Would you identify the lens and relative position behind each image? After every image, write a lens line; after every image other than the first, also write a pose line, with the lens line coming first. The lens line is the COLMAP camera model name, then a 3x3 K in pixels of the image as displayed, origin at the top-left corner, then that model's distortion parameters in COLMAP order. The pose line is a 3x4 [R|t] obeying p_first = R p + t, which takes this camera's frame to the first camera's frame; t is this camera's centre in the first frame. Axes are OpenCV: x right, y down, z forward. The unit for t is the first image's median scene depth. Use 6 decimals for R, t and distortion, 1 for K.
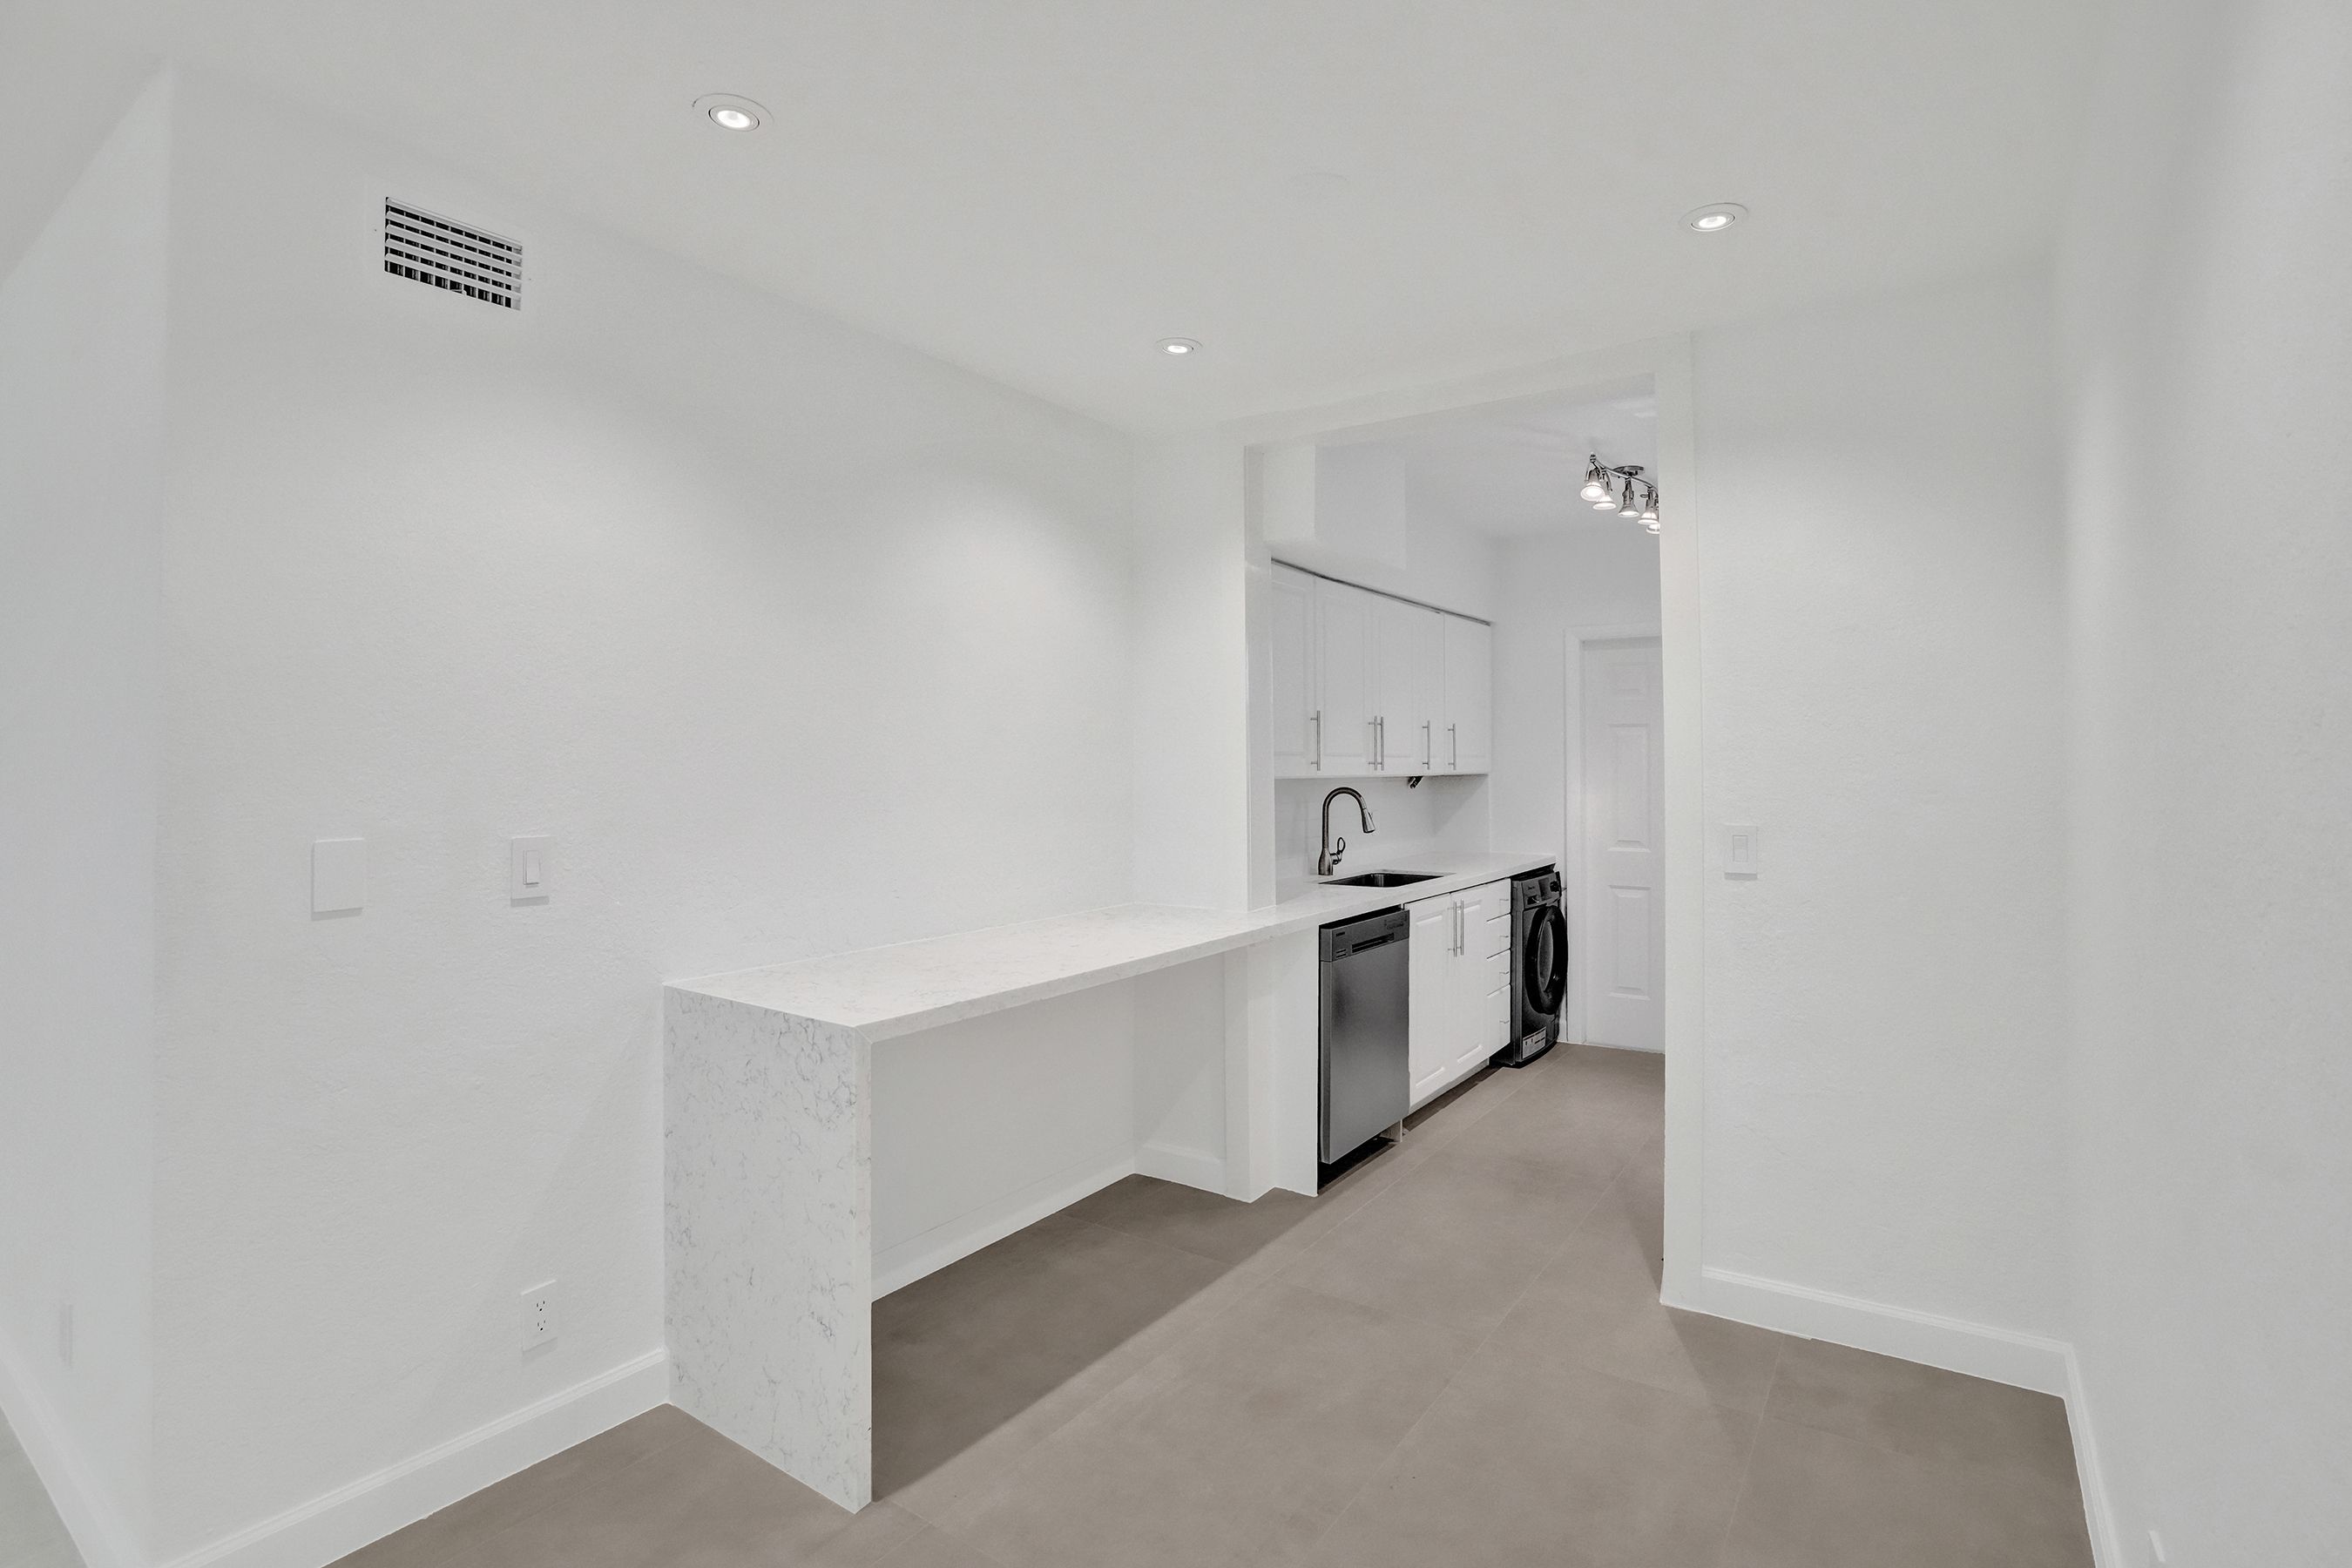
lens RADIAL K [[1104.6, 0, 1152.1], [0, 1104.6, 734.0], [0, 0, 1]] dist [-0.043466, 0.006135]
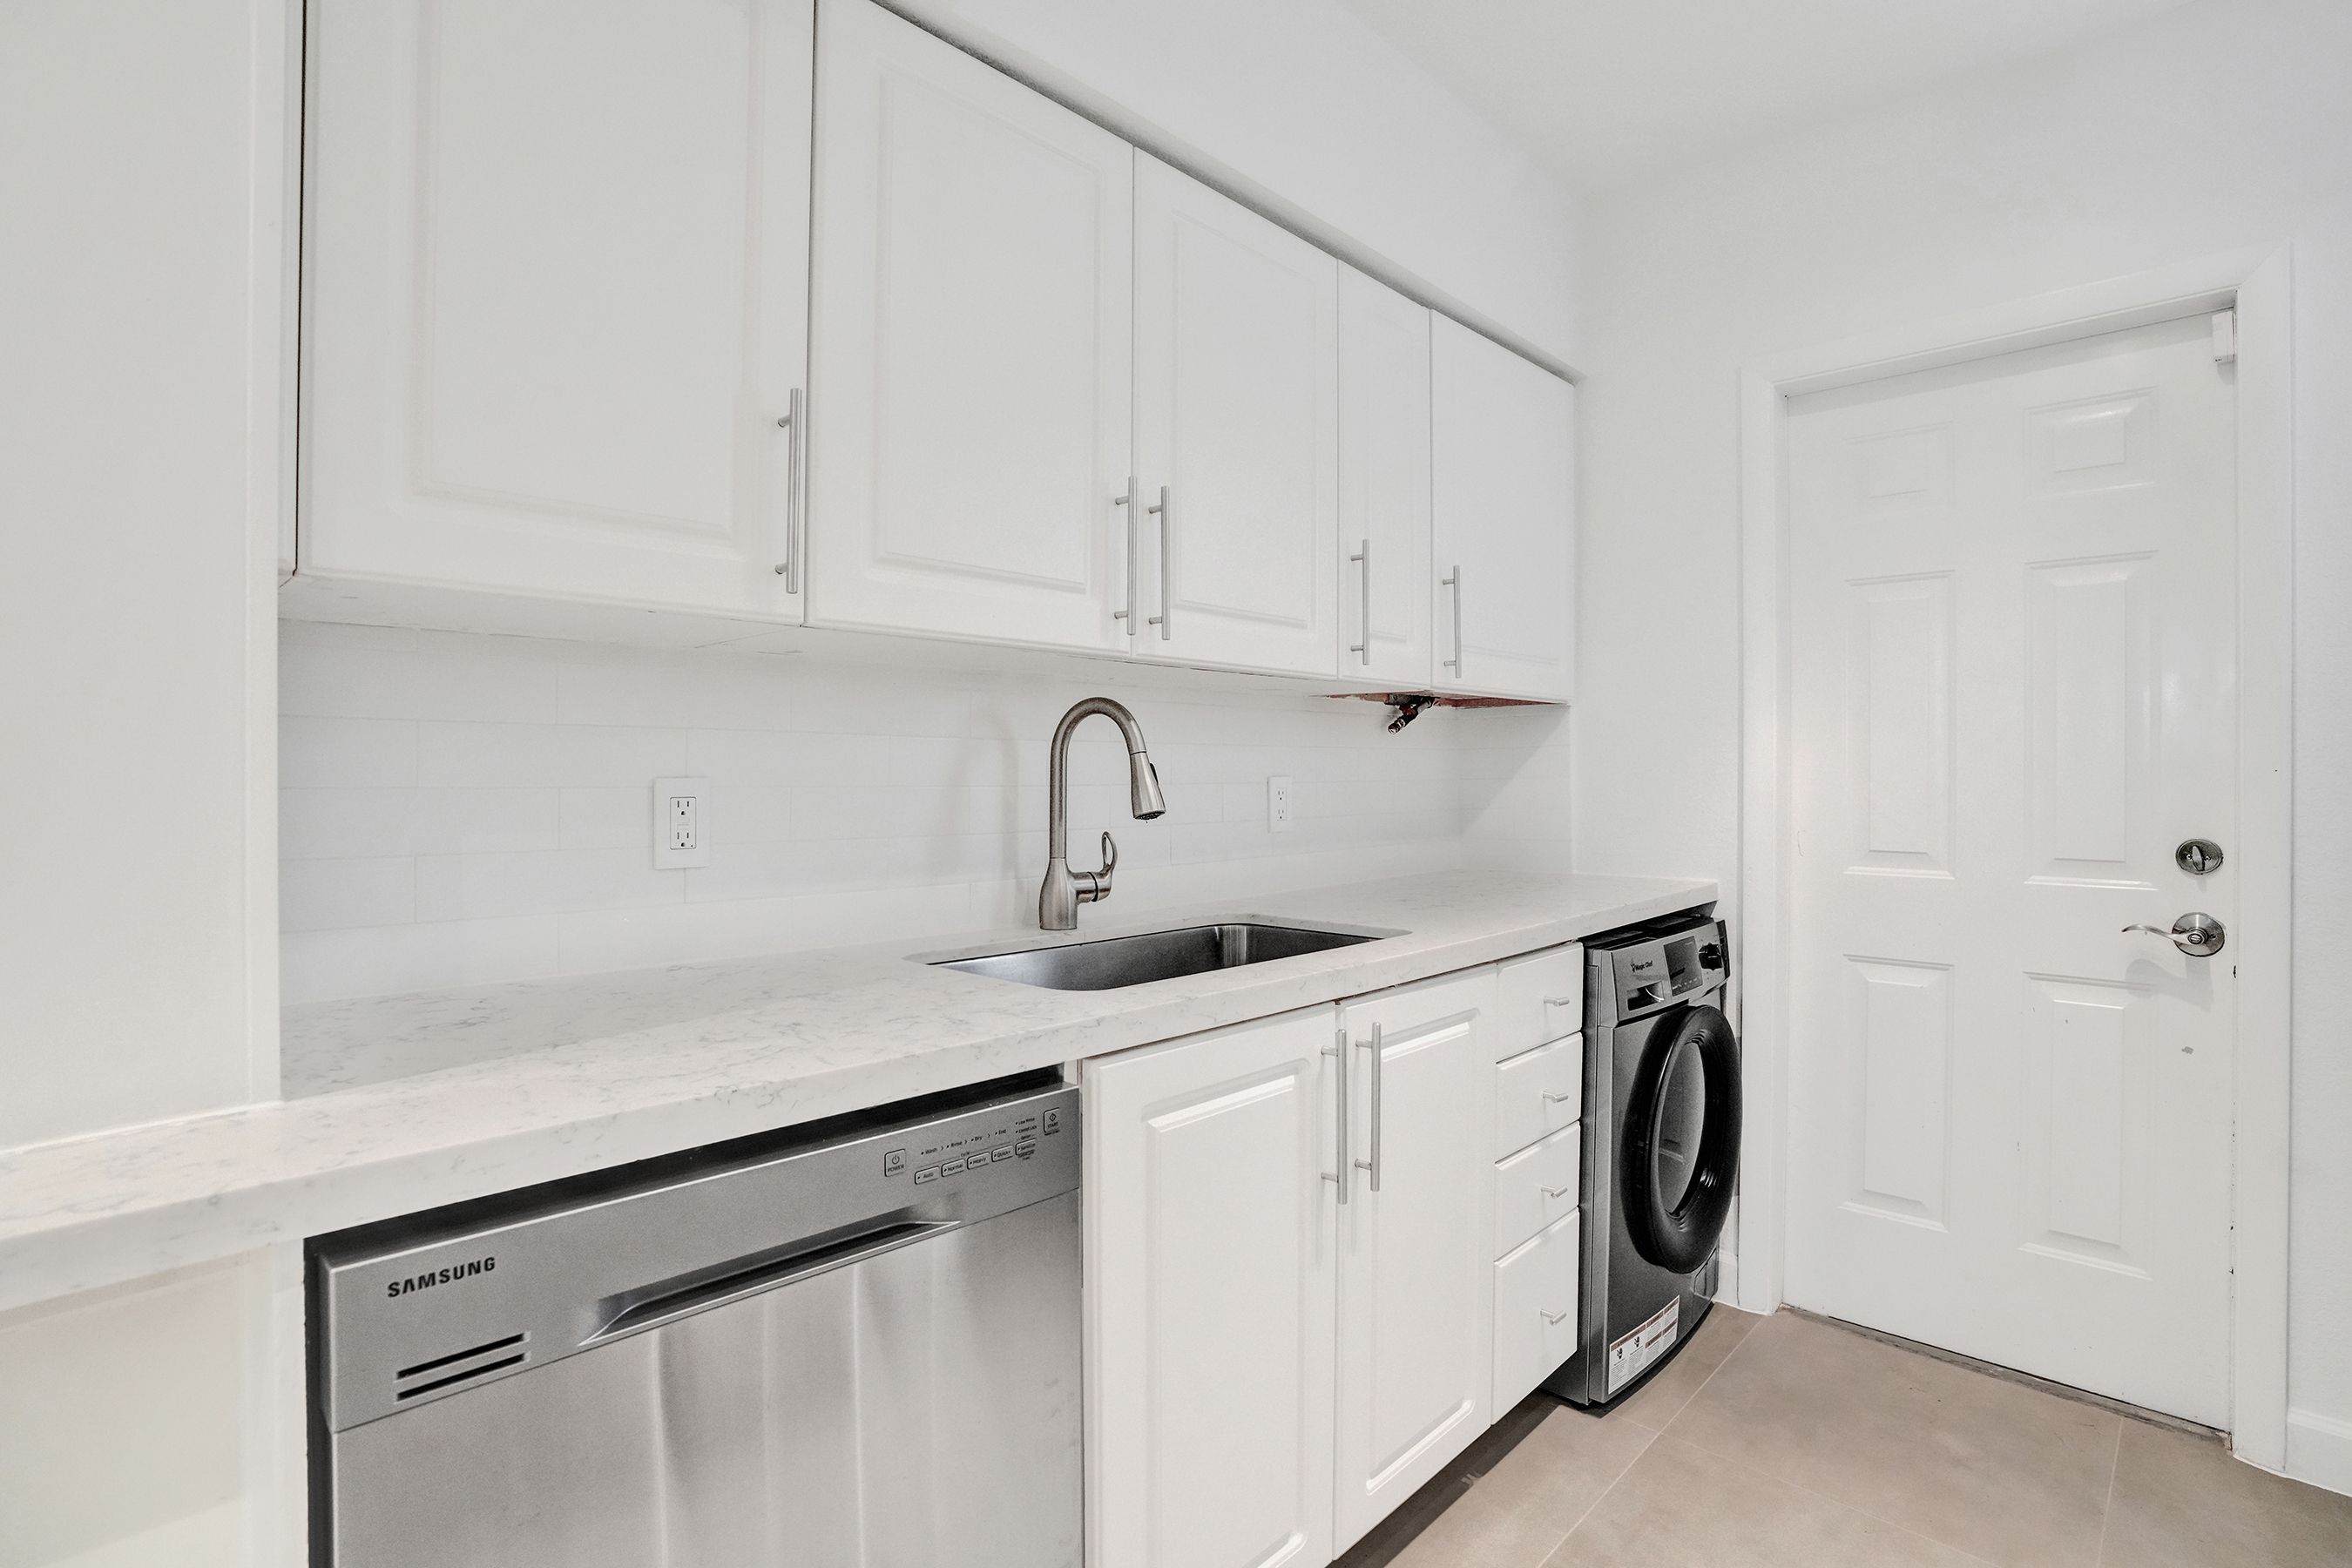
lens RADIAL K [[1104.6, 0, 1177.4], [0, 1104.6, 767.5], [0, 0, 1]] dist [-0.043466, 0.006135]
pose [[0.989471, 0.001283, -0.144728, 0.235285], [0.001955, 0.999751, 0.022235, 0.058579], [0.144720, -0.022283, 0.989222, 0.582008]]
